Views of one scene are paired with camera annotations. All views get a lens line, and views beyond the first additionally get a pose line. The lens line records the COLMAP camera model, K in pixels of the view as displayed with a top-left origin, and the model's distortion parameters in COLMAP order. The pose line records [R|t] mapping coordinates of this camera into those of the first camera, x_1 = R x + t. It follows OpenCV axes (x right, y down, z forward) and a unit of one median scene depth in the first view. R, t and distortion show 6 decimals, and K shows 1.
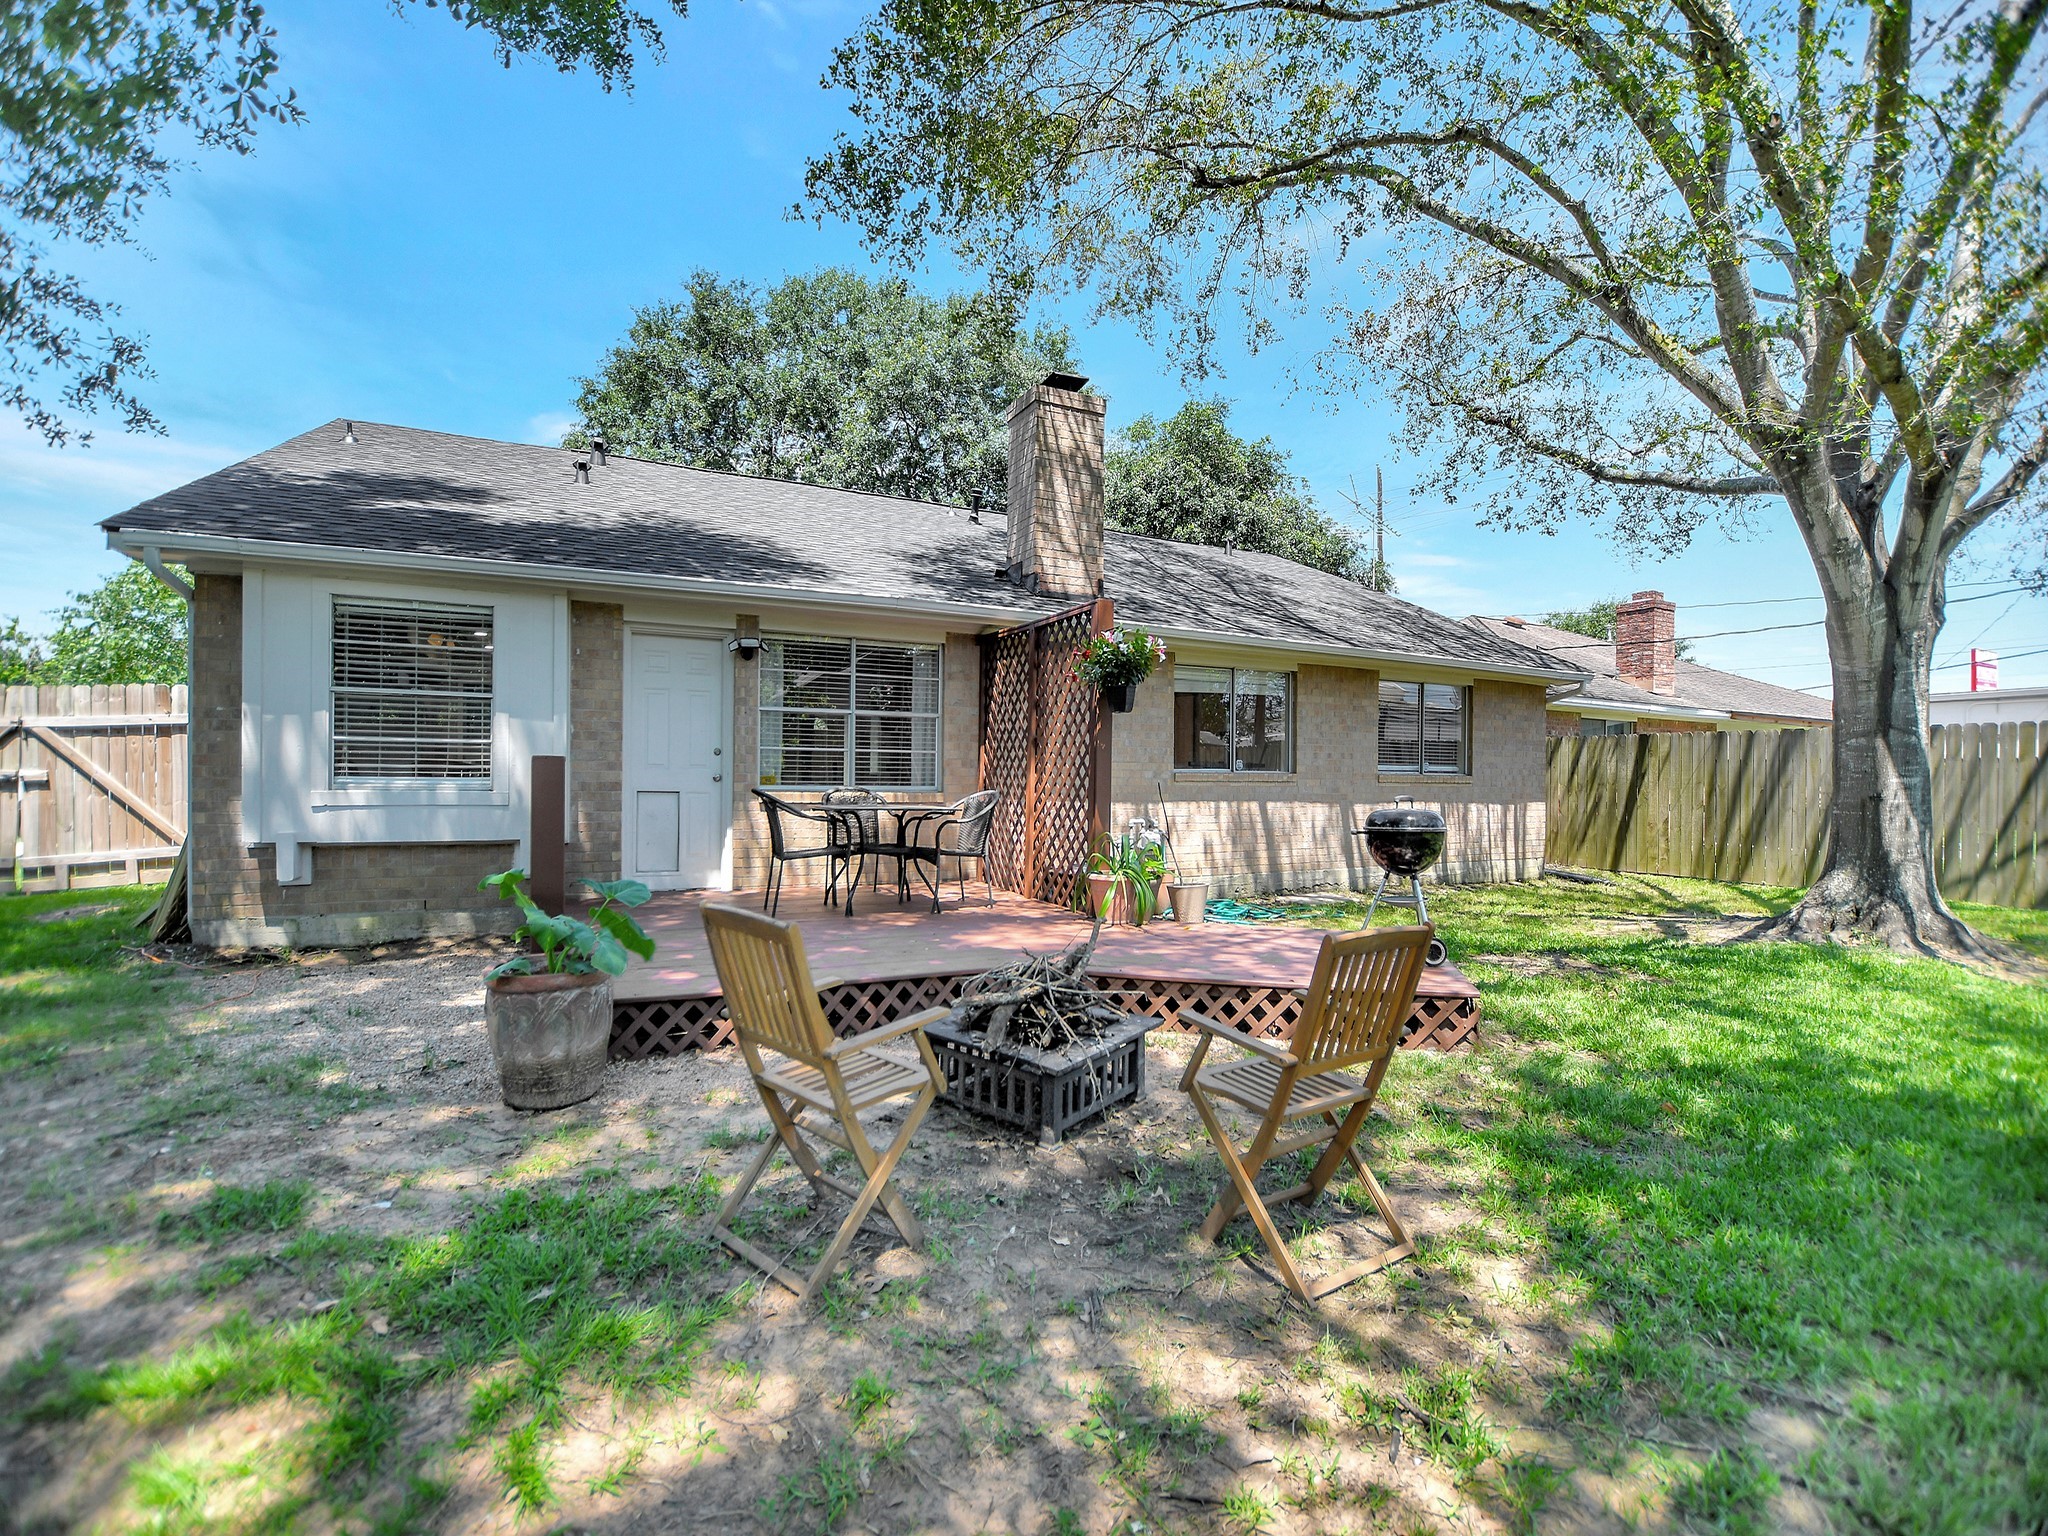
lens RADIAL K [[913.0, 0, 1026.5], [0, 913.0, 783.2], [0, 0, 1]] dist [-0.027102, 0.000904]
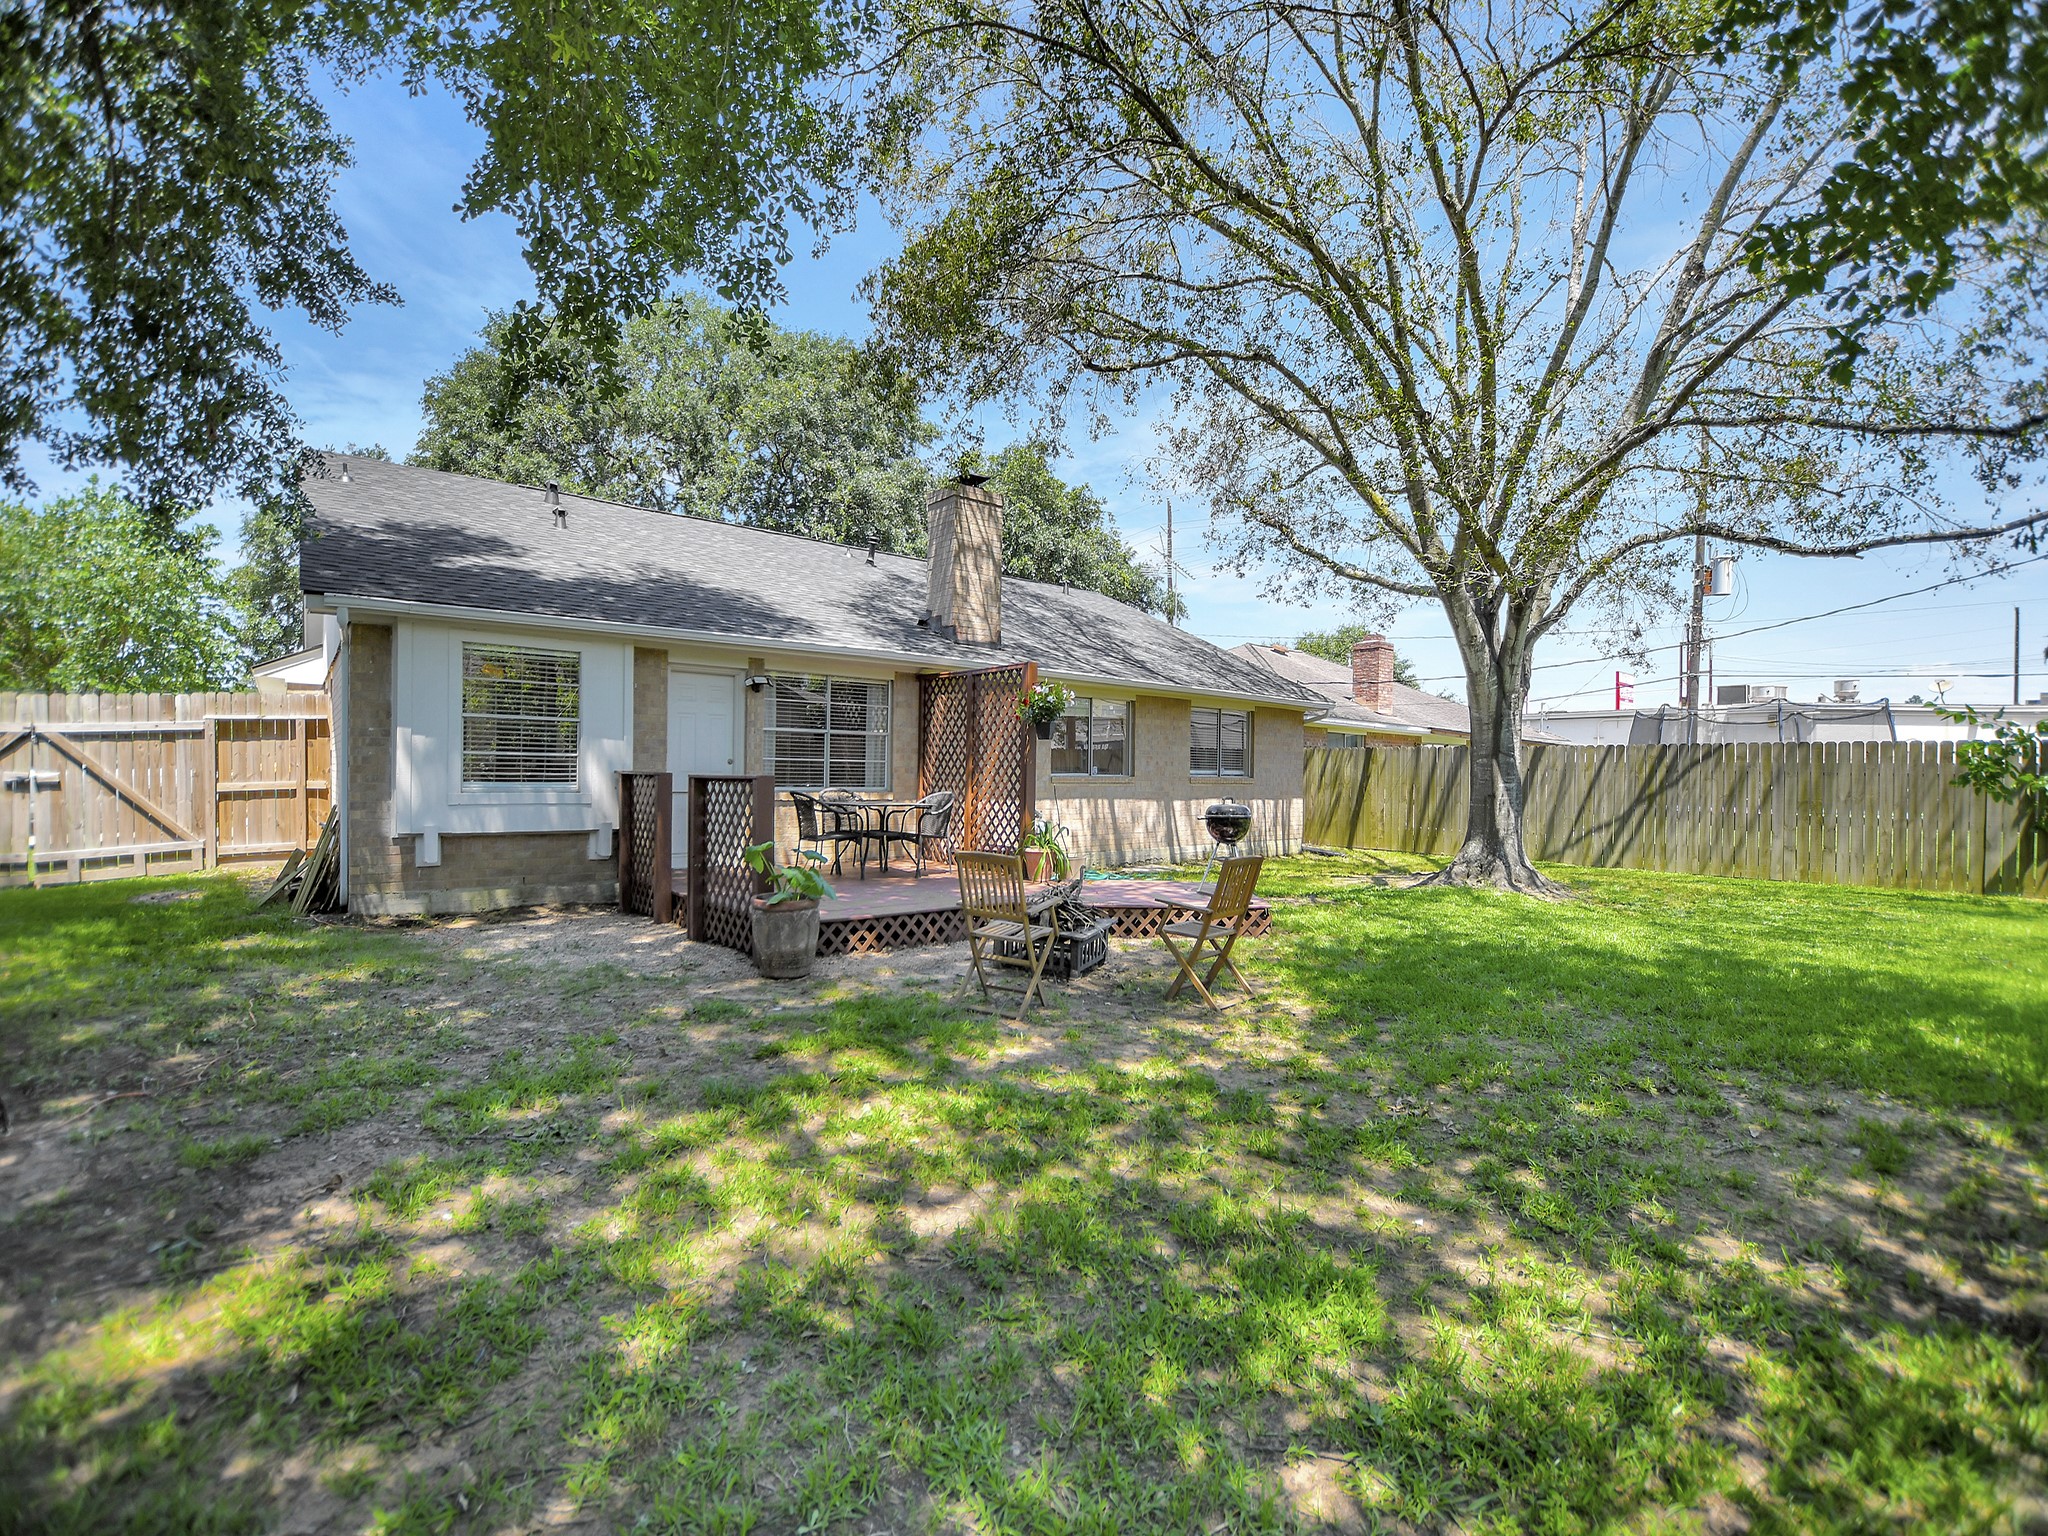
lens RADIAL K [[913.0, 0, 1029.4], [0, 913.0, 775.2], [0, 0, 1]] dist [-0.027102, 0.000904]
pose [[0.973229, 0.003070, 0.229819, -0.197477], [-0.002843, 0.999995, -0.001319, -0.013252], [-0.229822, 0.000630, 0.973233, -0.331376]]
